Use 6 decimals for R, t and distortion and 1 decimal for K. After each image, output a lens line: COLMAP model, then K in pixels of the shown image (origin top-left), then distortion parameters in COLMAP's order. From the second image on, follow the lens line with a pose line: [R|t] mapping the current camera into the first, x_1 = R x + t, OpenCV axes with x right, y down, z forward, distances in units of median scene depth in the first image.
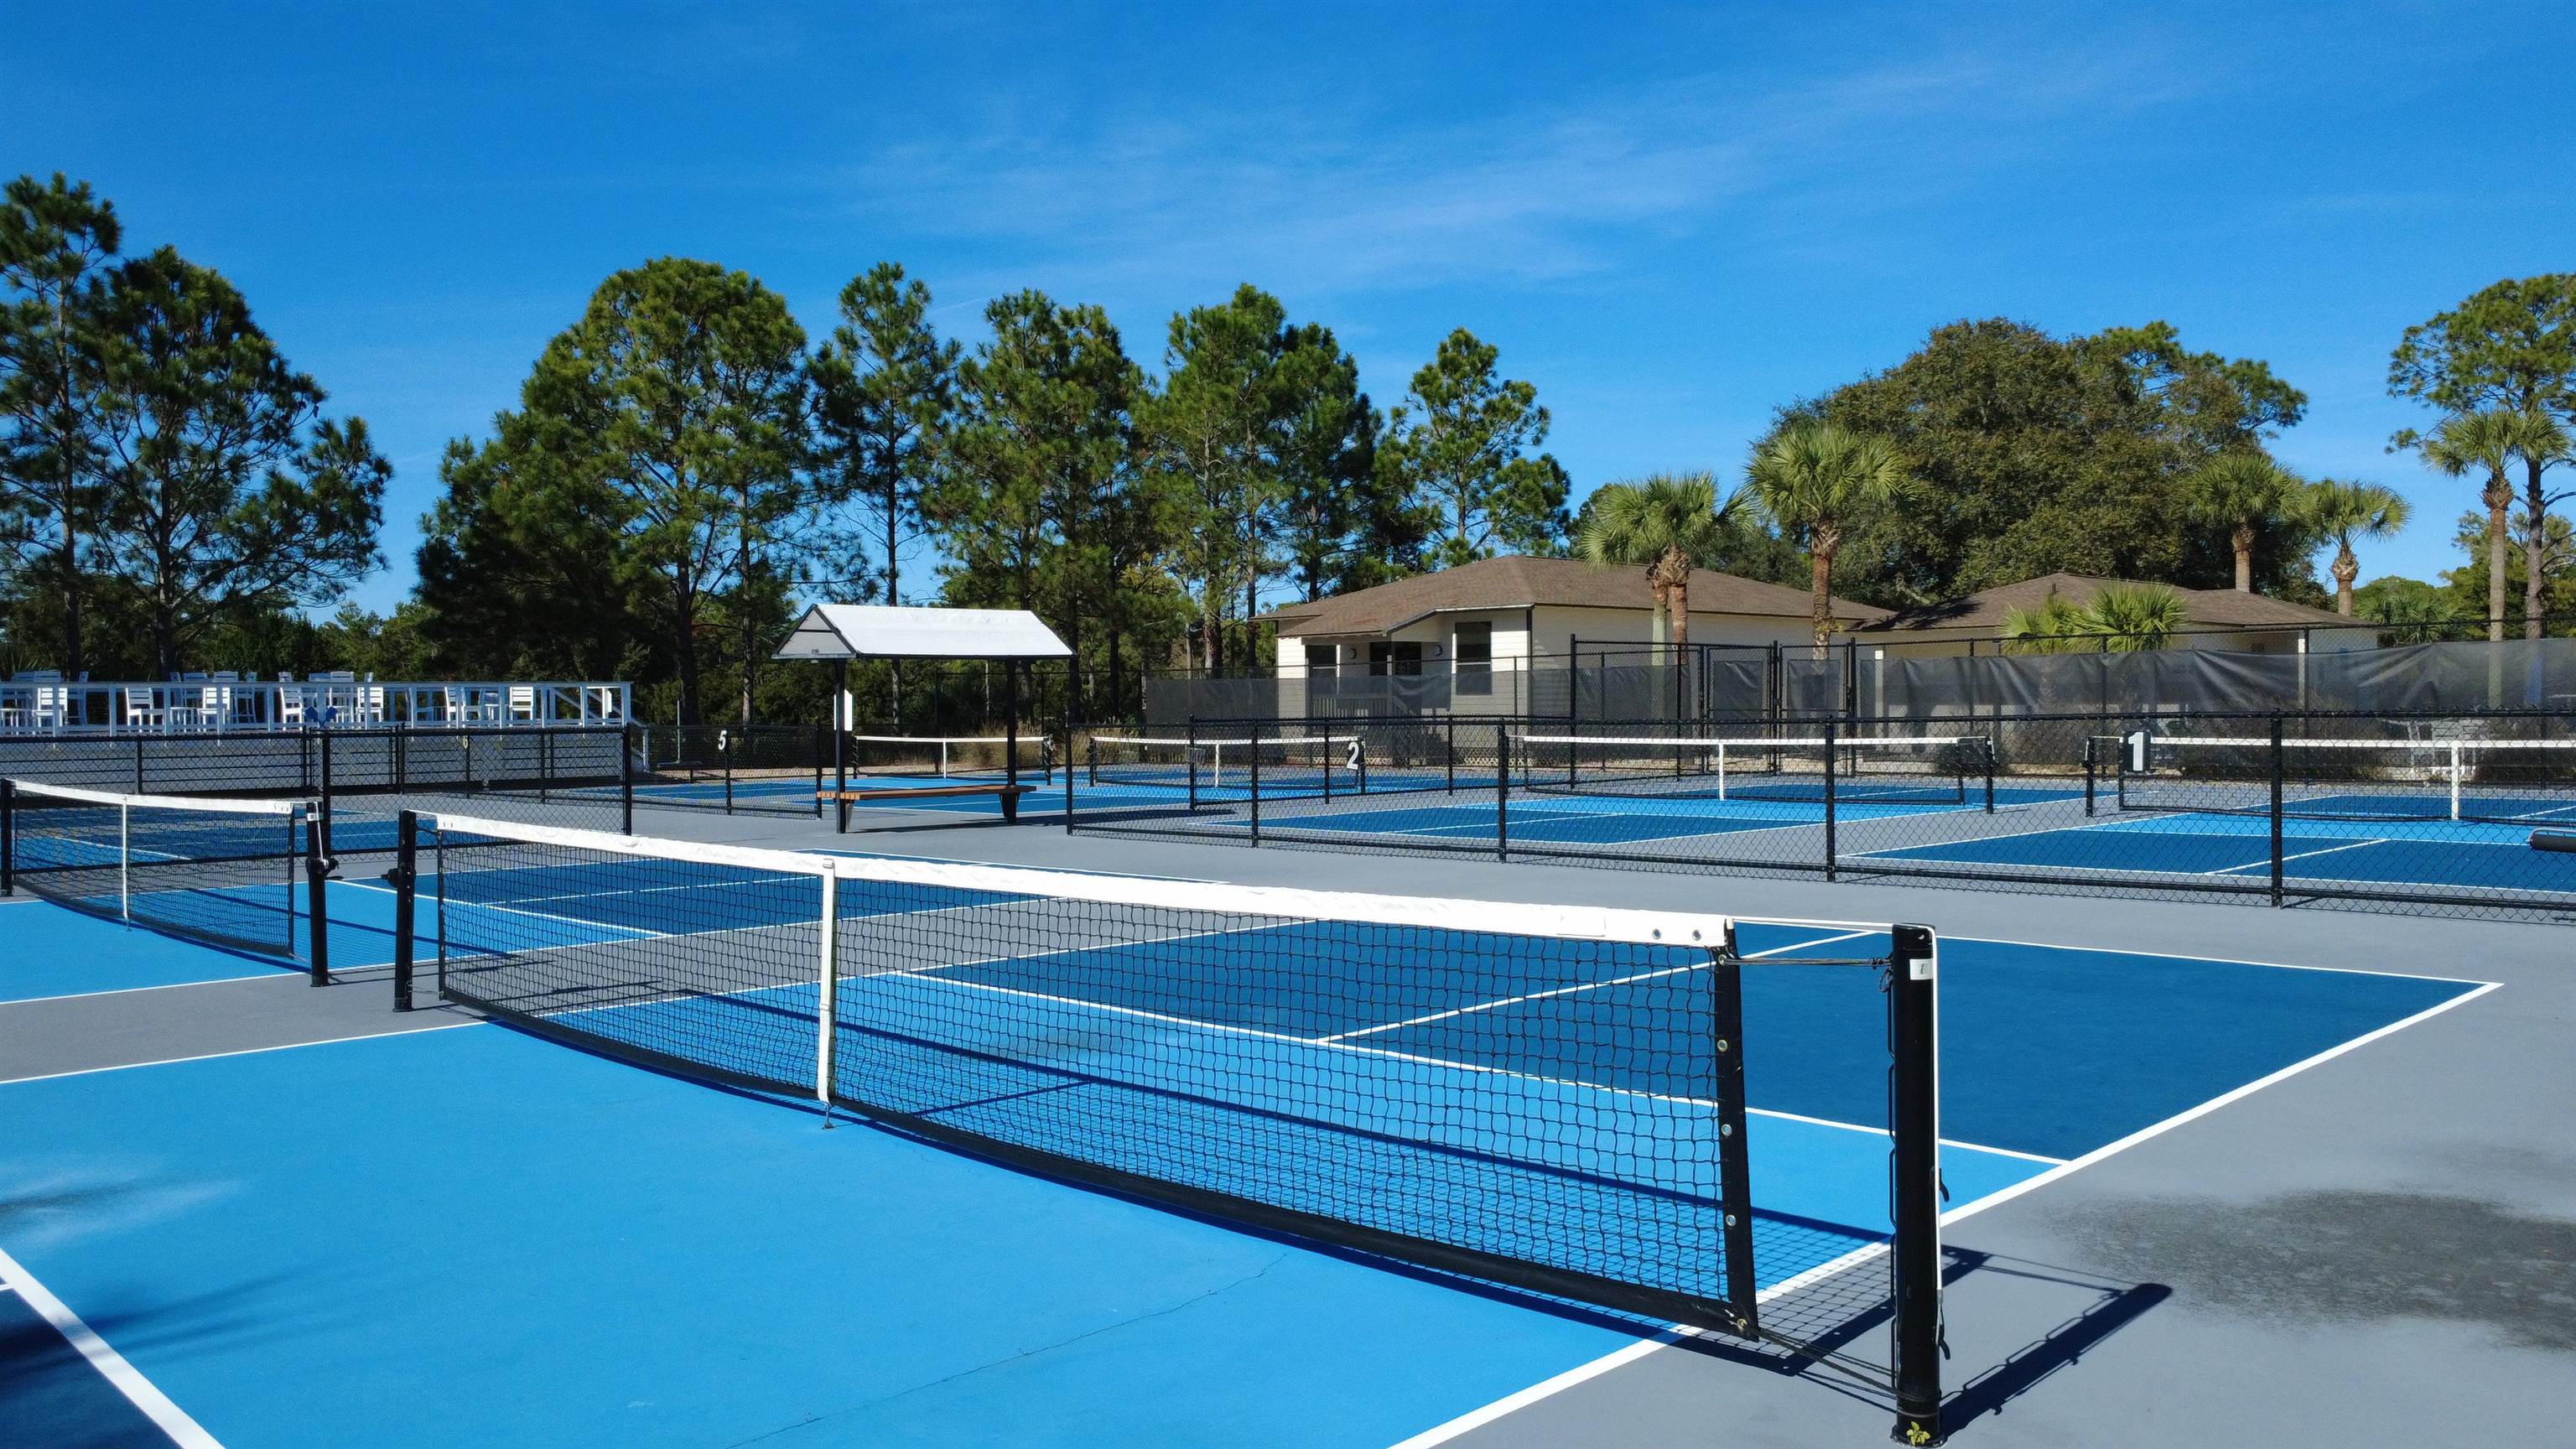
lens RADIAL K [[1891.2, 0, 1288.0], [0, 1891.2, 724.5], [0, 0, 1]] dist [-0.006613, -0.001300]
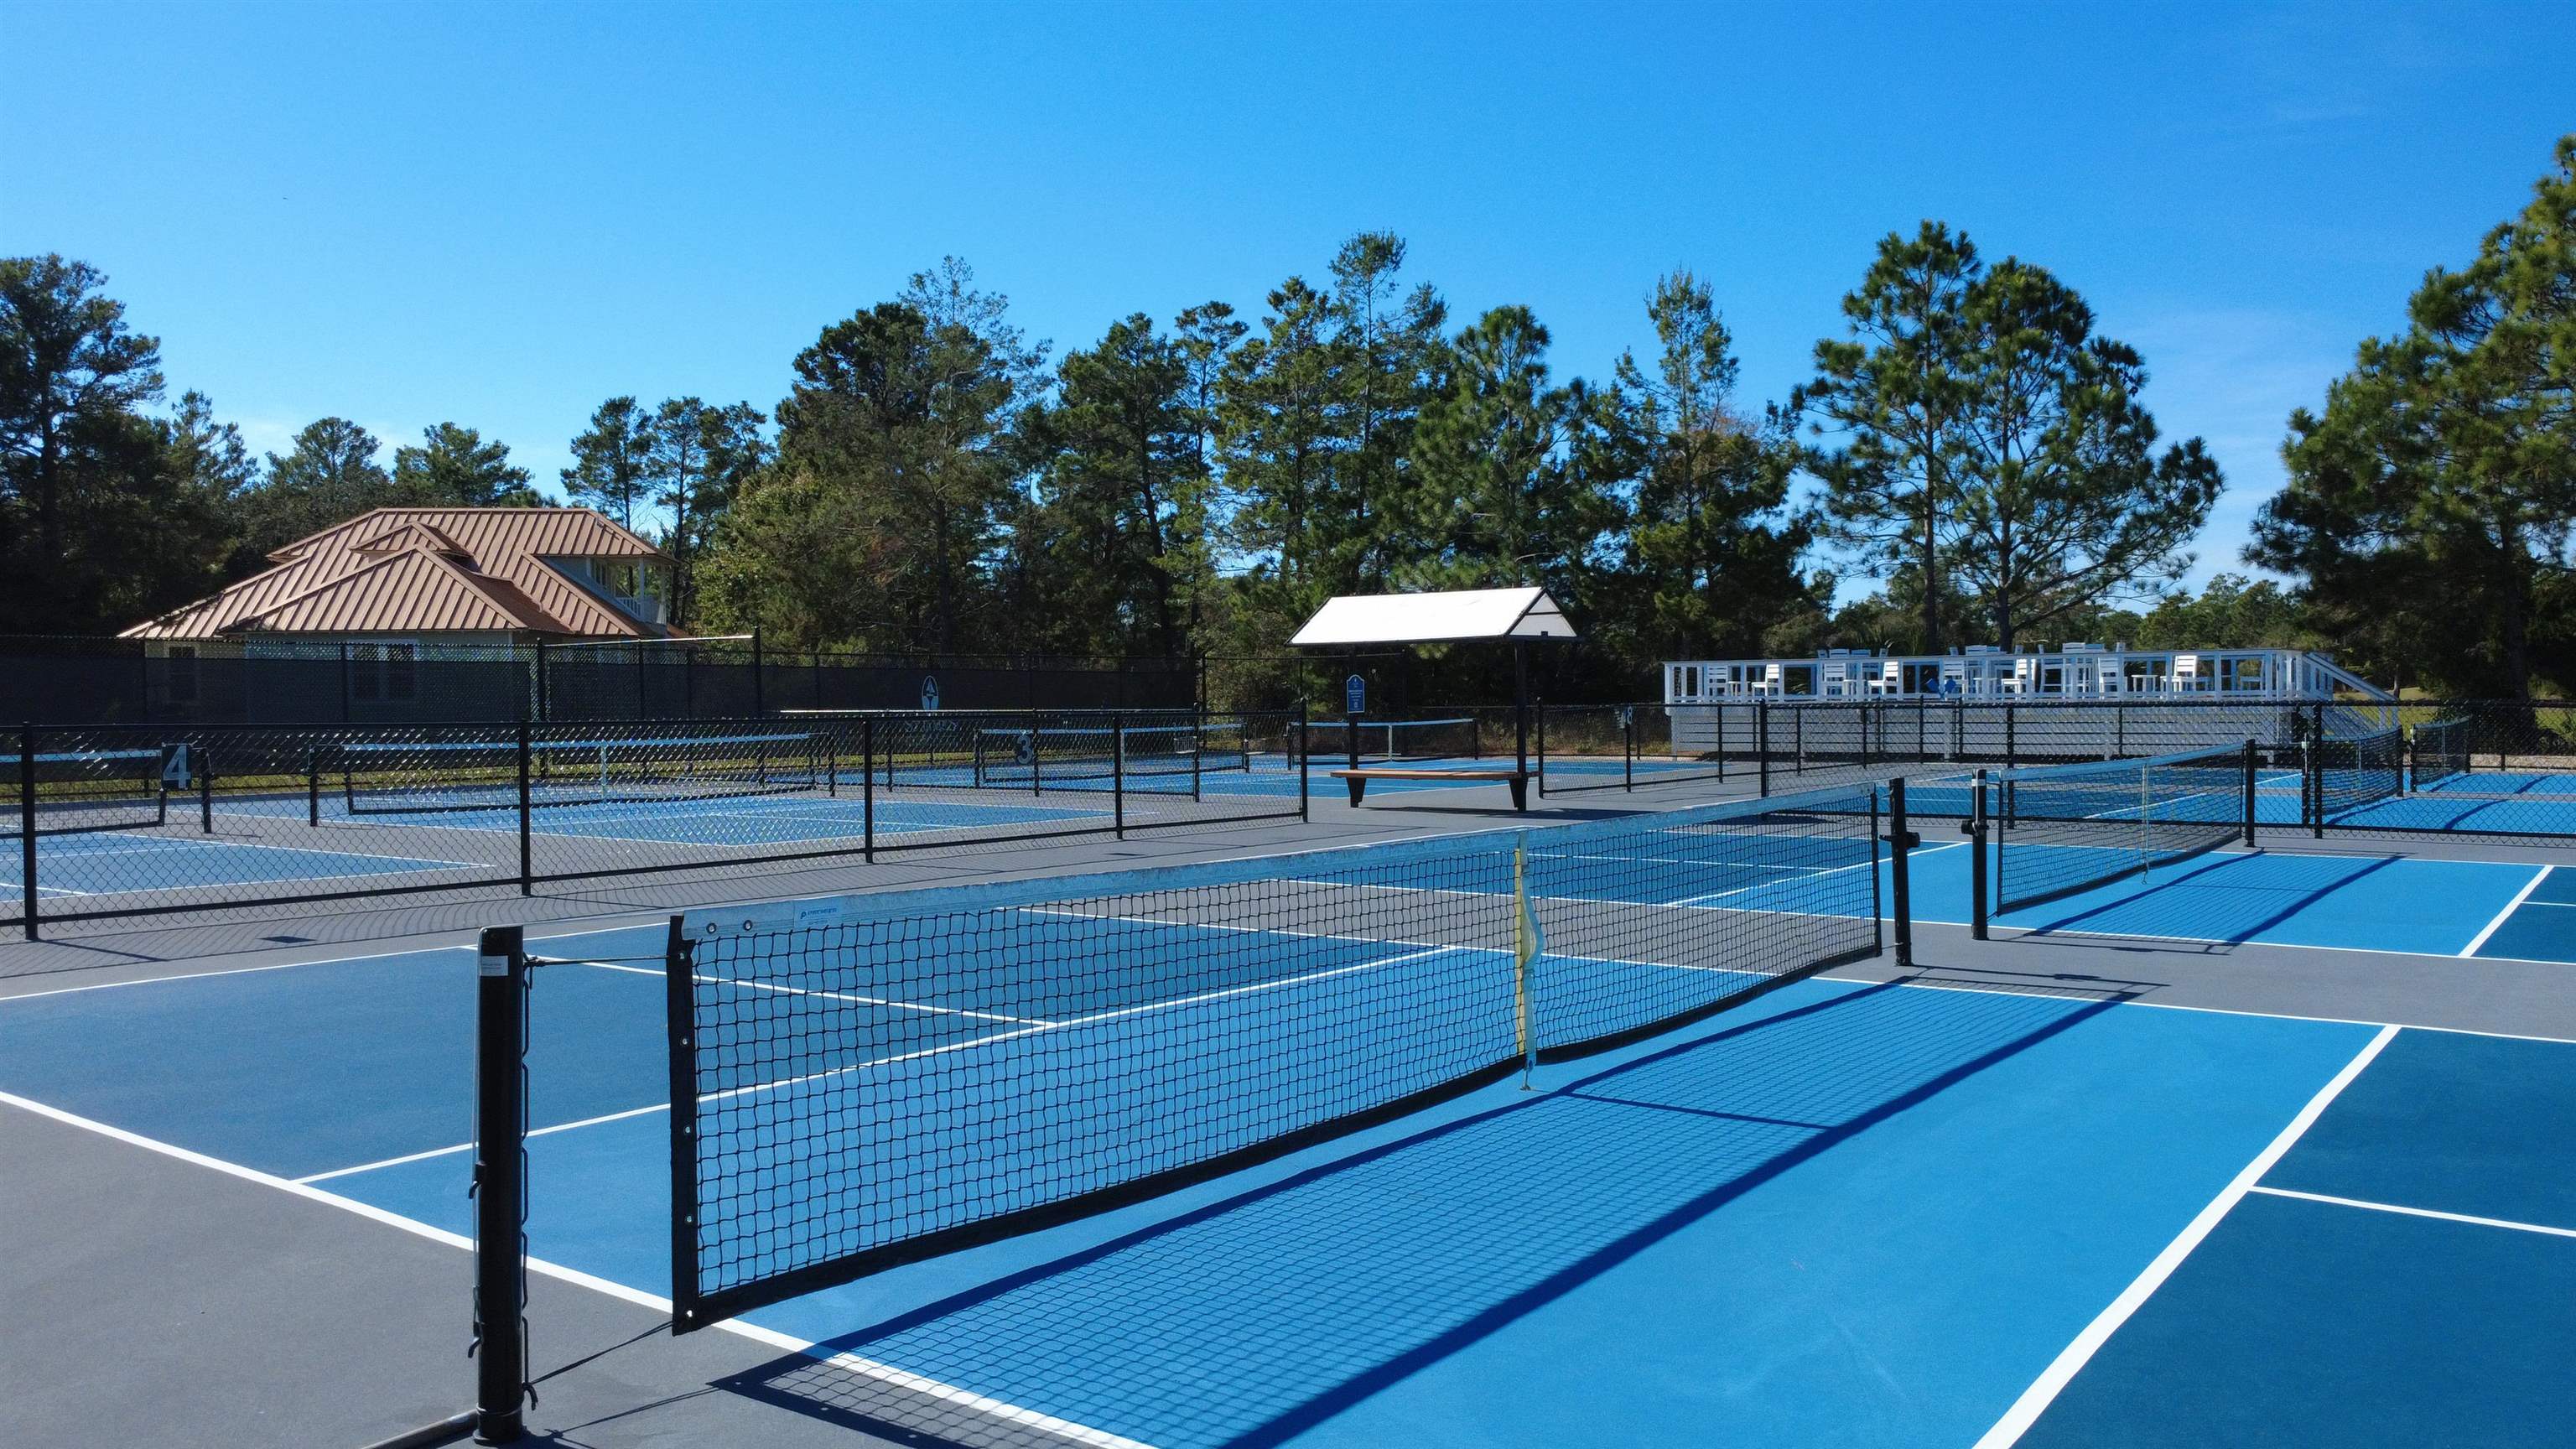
lens RADIAL K [[1891.2, 0, 1288.0], [0, 1891.2, 724.5], [0, 0, 1]] dist [-0.006613, -0.001300]
pose [[0.145837, 0.025571, -0.988978, 0.556146], [-0.001782, 0.999671, 0.025585, -0.011700], [0.989307, -0.001969, 0.145835, 0.540458]]
